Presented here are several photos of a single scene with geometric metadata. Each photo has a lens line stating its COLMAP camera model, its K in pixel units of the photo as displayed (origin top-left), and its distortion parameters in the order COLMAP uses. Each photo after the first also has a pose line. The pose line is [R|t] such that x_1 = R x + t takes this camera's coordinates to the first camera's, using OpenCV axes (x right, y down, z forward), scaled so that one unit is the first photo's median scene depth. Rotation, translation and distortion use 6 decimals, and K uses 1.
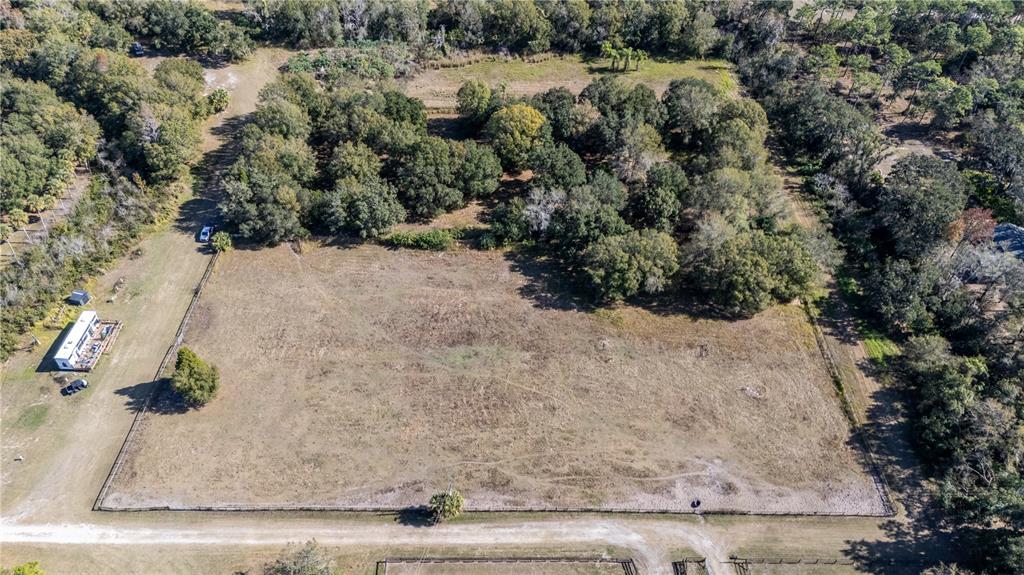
lens RADIAL K [[753.5, 0, 536.6], [0, 753.5, 287.8], [0, 0, 1]] dist [0.085365, -0.106418]
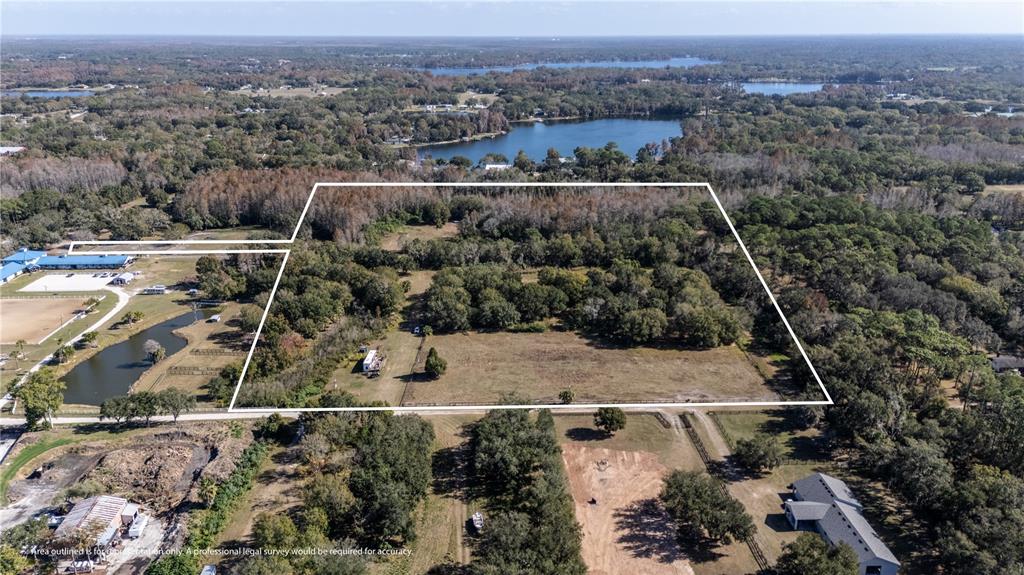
lens RADIAL K [[753.5, 0, 536.6], [0, 753.5, 287.8], [0, 0, 1]] dist [0.085365, -0.106418]
pose [[0.998755, -0.048480, 0.011749, -0.162437], [0.048712, 0.897152, -0.439027, 0.705738], [0.010743, 0.439053, 0.898397, -0.762306]]
